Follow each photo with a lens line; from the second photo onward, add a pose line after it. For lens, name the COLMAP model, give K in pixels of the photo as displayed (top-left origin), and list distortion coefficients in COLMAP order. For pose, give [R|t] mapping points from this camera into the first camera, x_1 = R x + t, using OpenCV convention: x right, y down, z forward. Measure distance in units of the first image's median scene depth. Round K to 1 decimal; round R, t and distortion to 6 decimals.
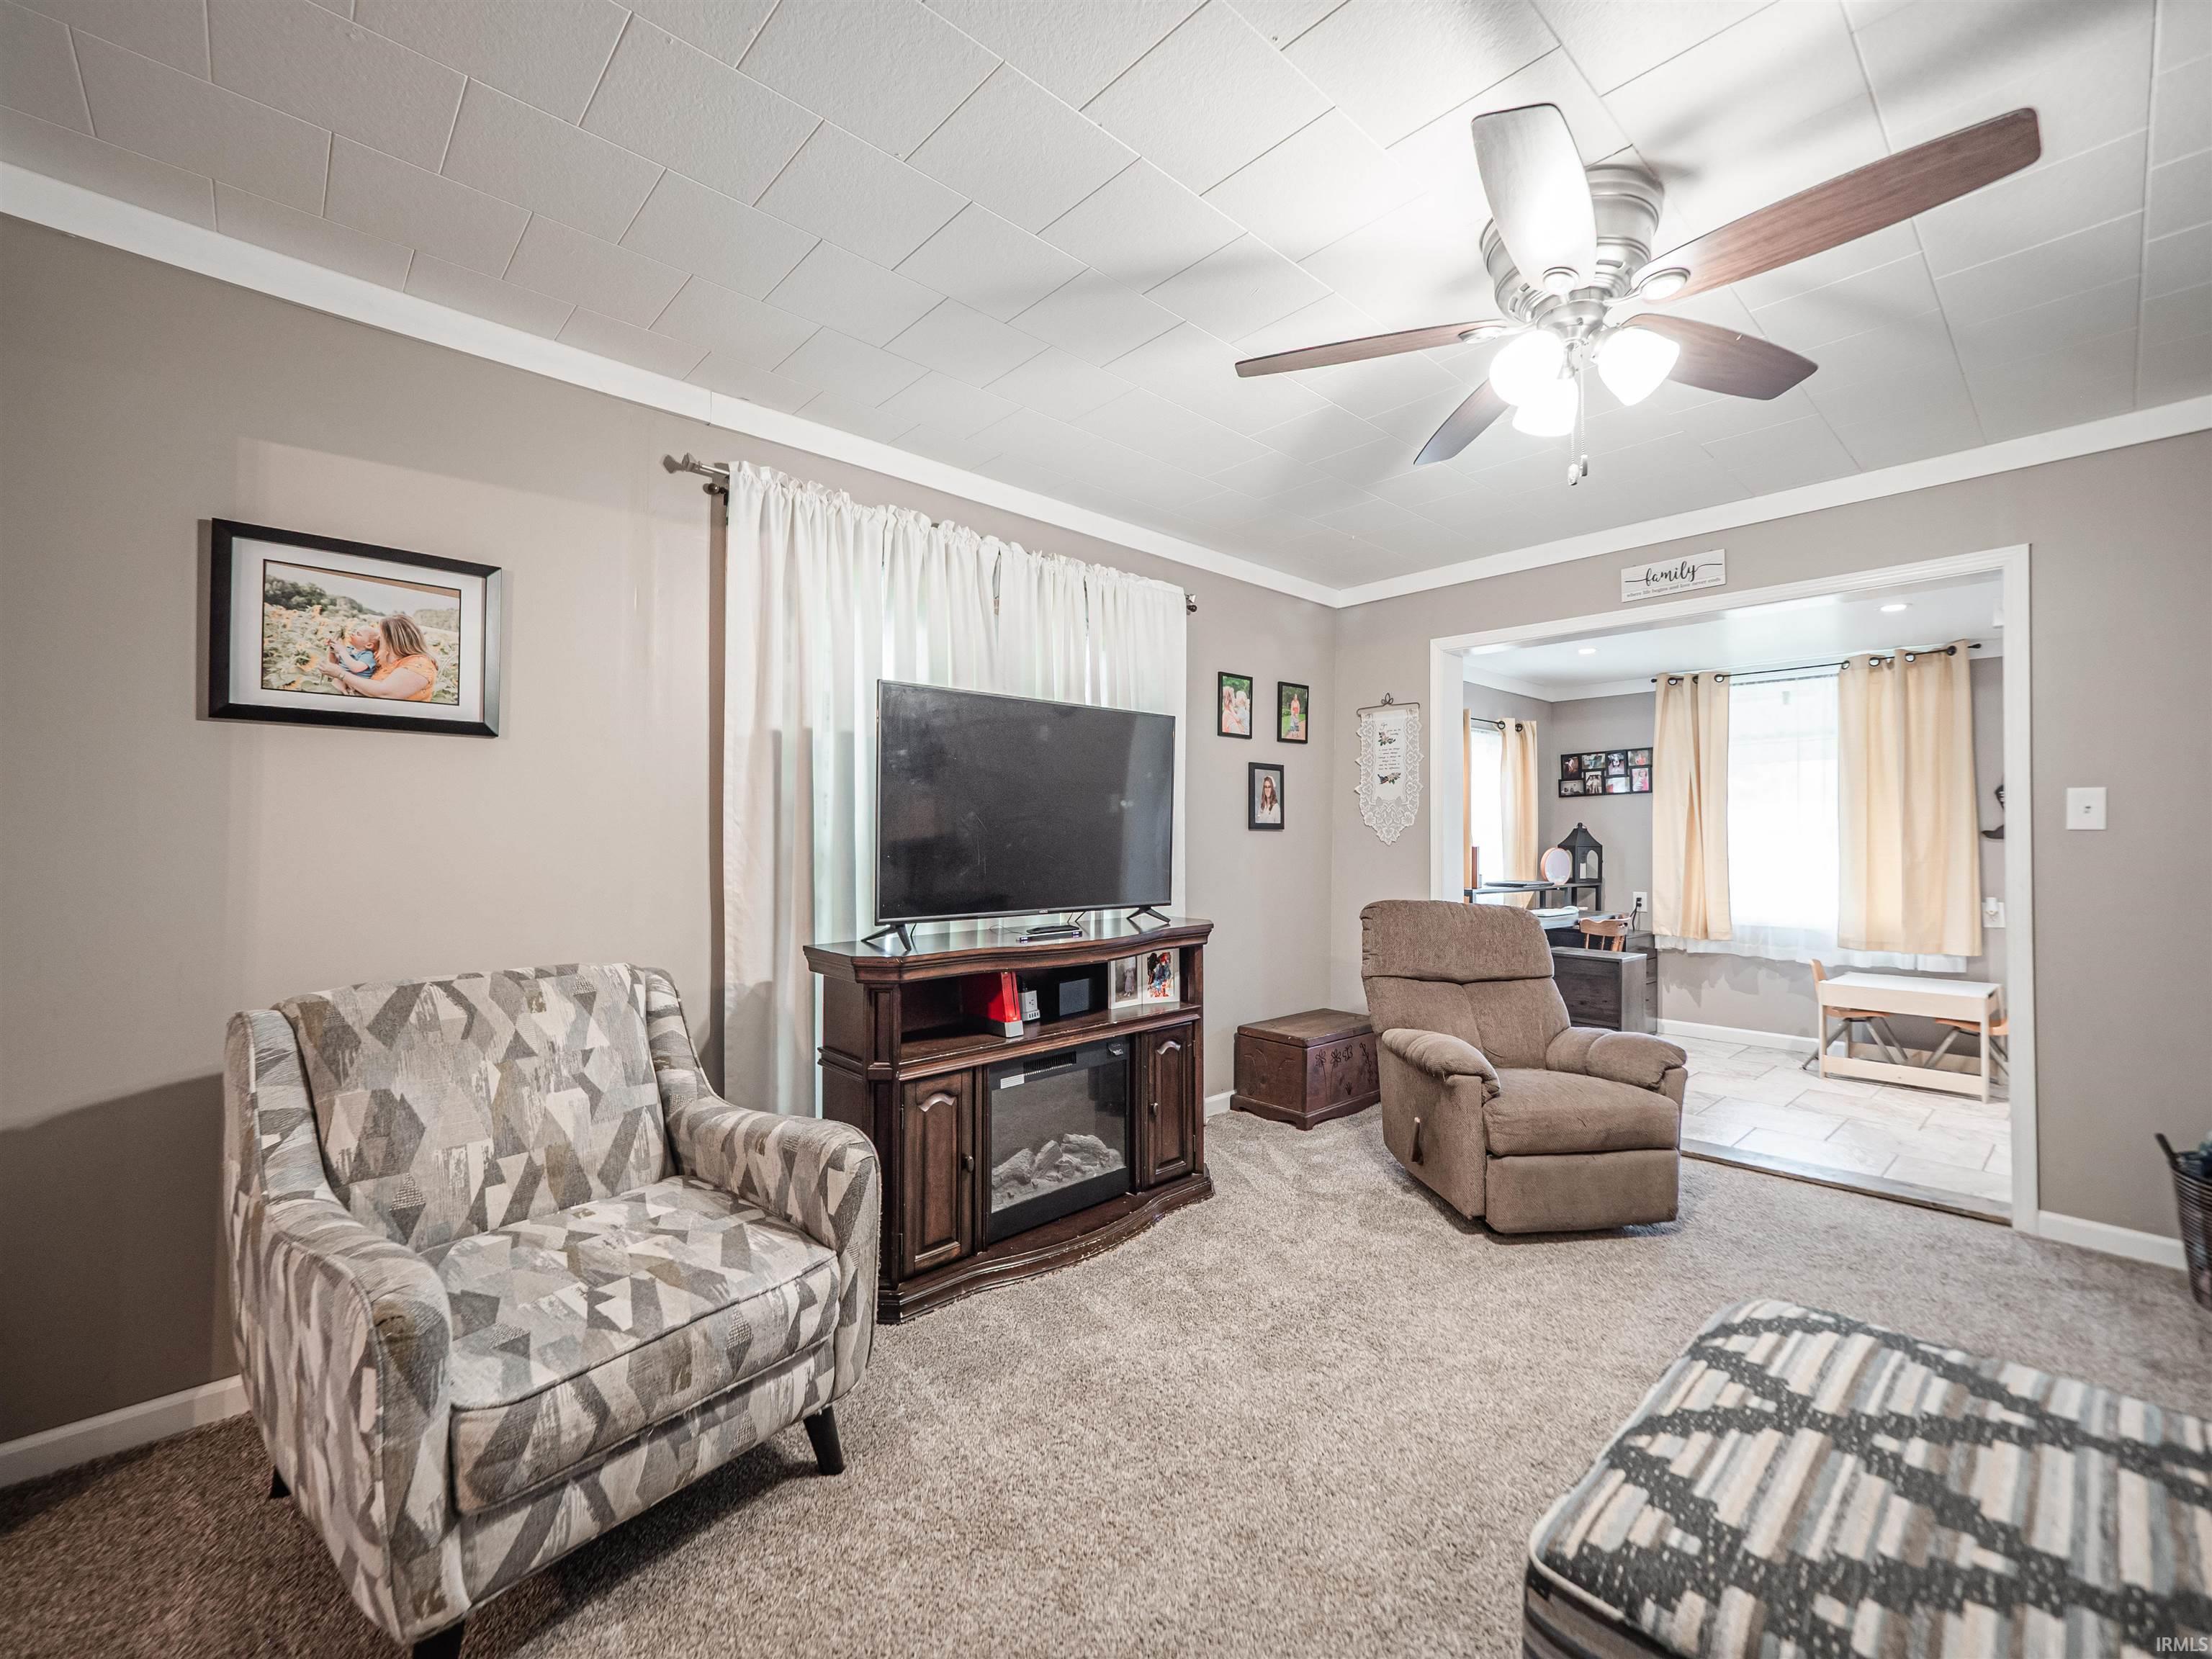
lens RADIAL K [[941.6, 0, 1078.1], [0, 941.6, 837.2], [0, 0, 1]] dist [-0.001382, 0.000332]
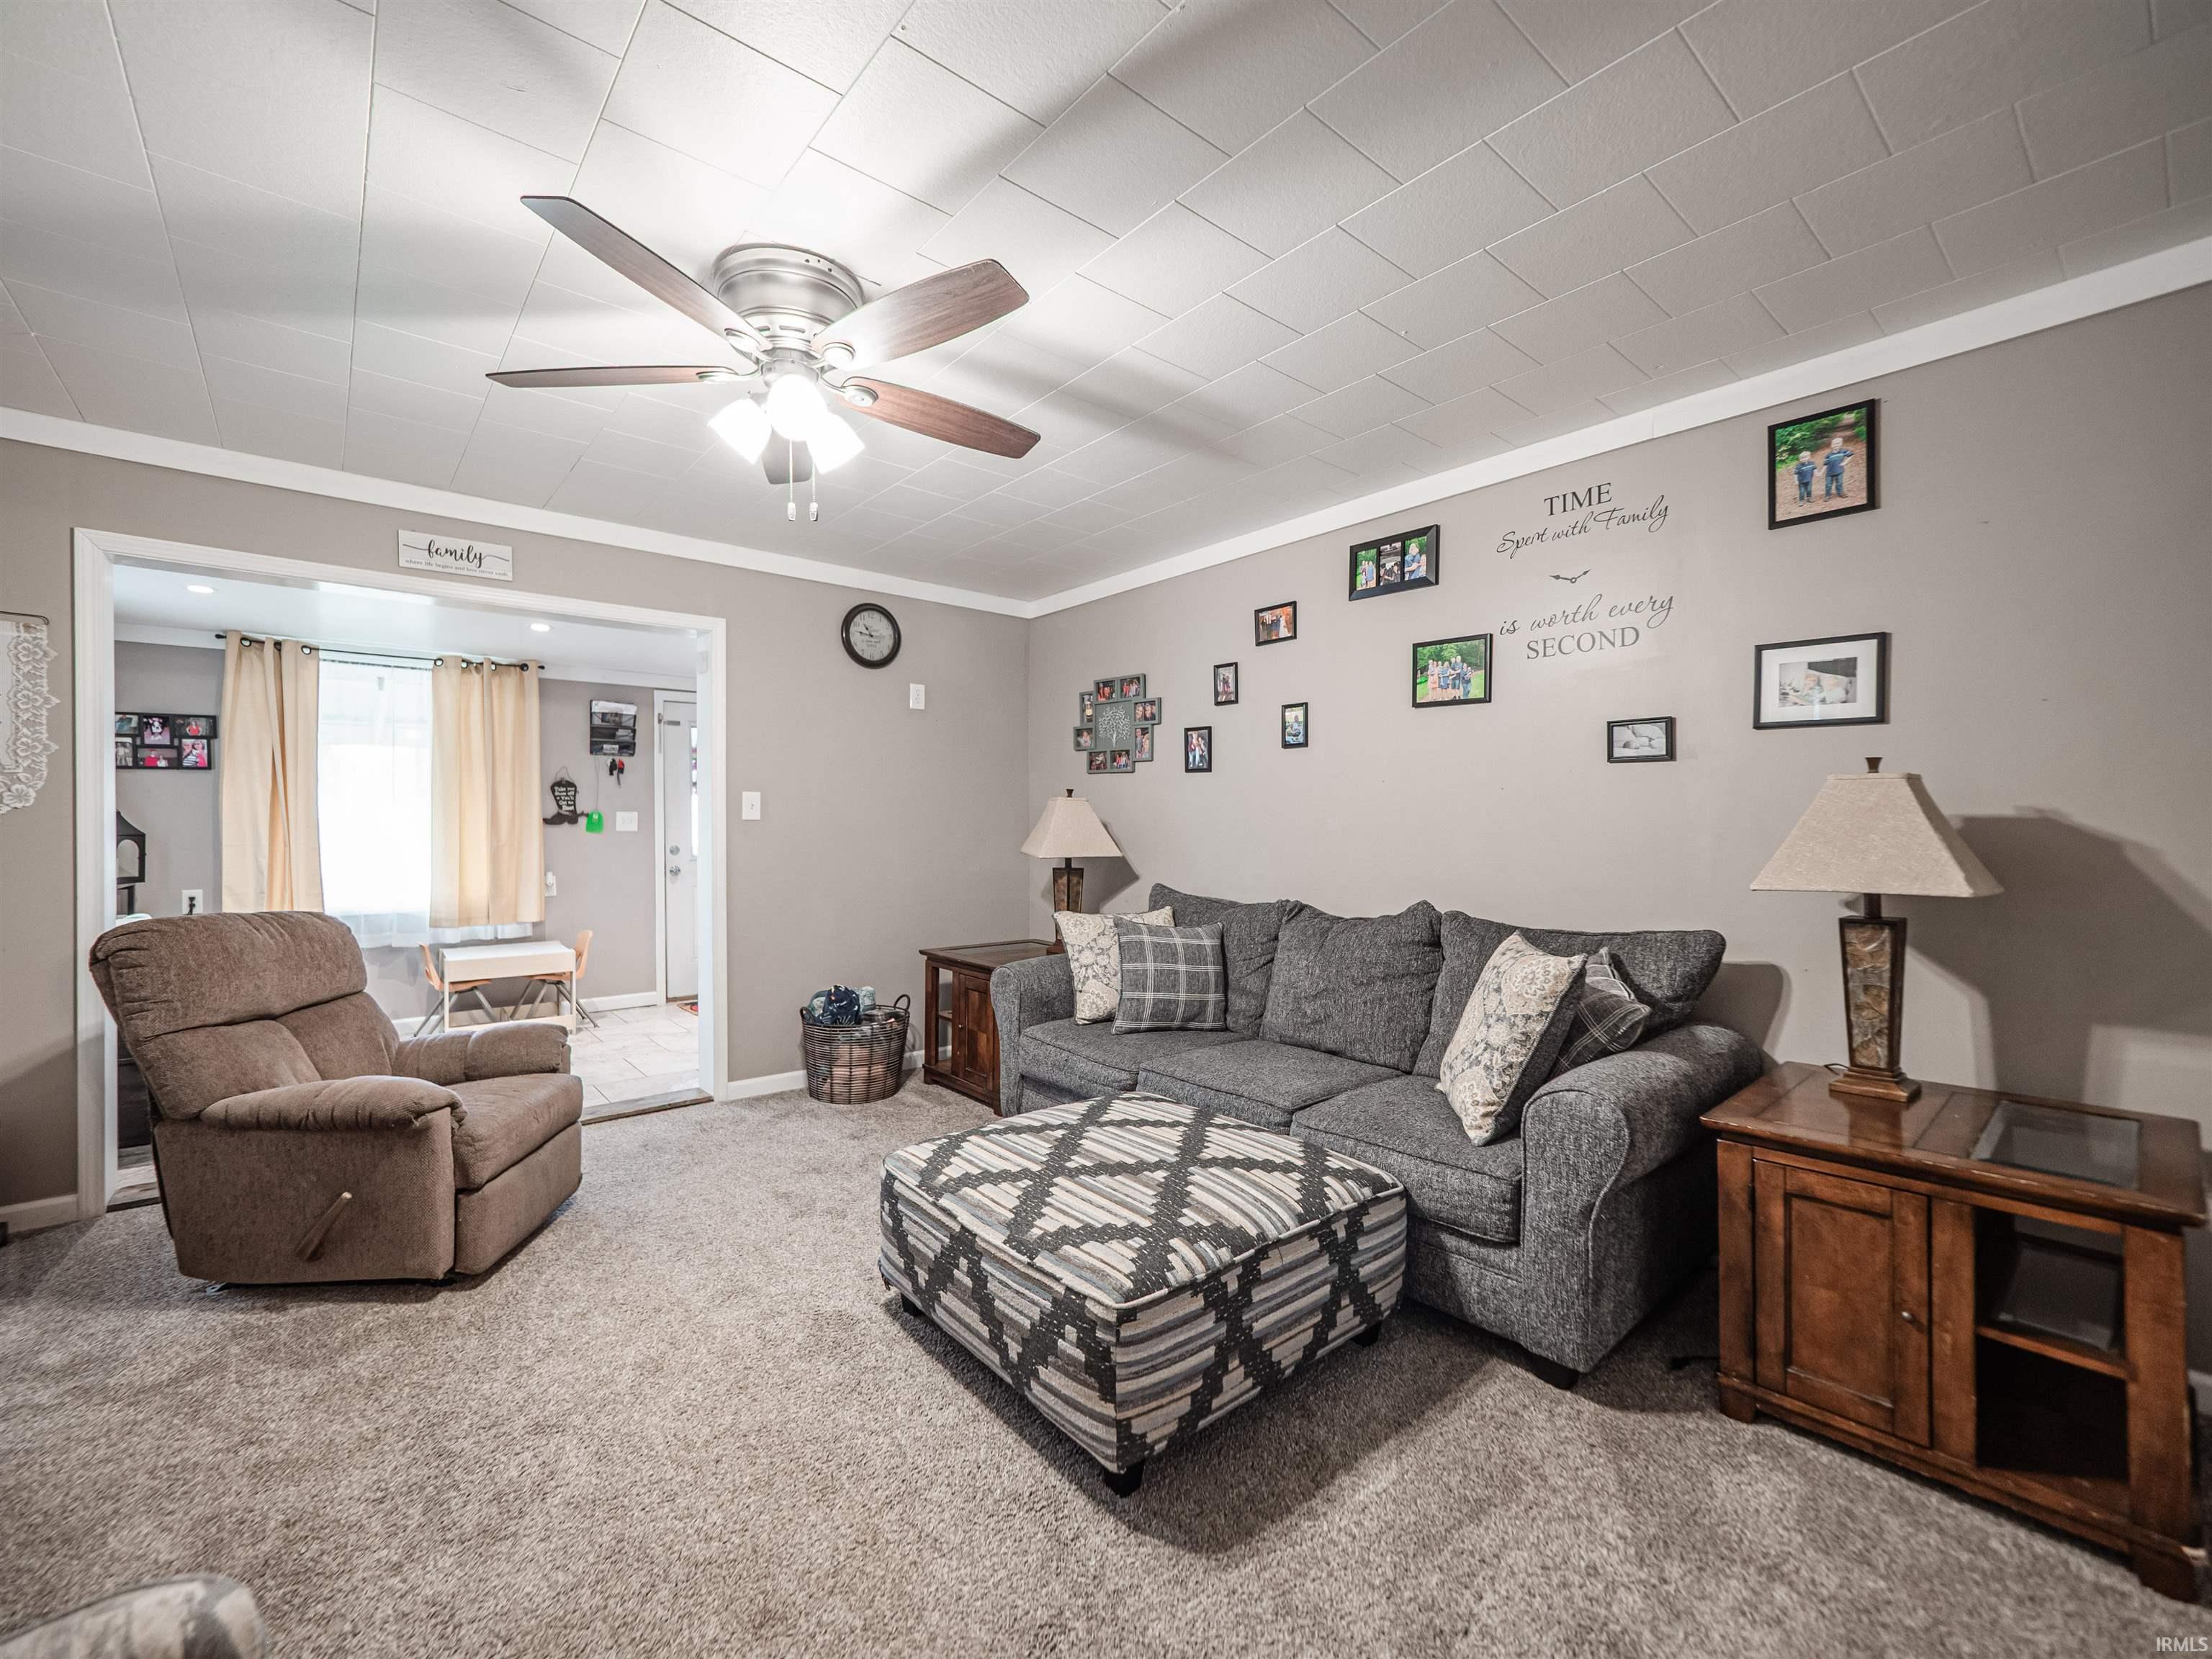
lens RADIAL K [[928.8, 0, 1106.0], [0, 928.8, 829.5], [0, 0, 1]] dist [-0.000410, -0.000142]
pose [[0.036668, -0.007188, 0.999302, -0.350995], [-0.001794, 0.999972, 0.007259, -0.003346], [-0.999326, -0.002059, 0.036654, 0.338802]]
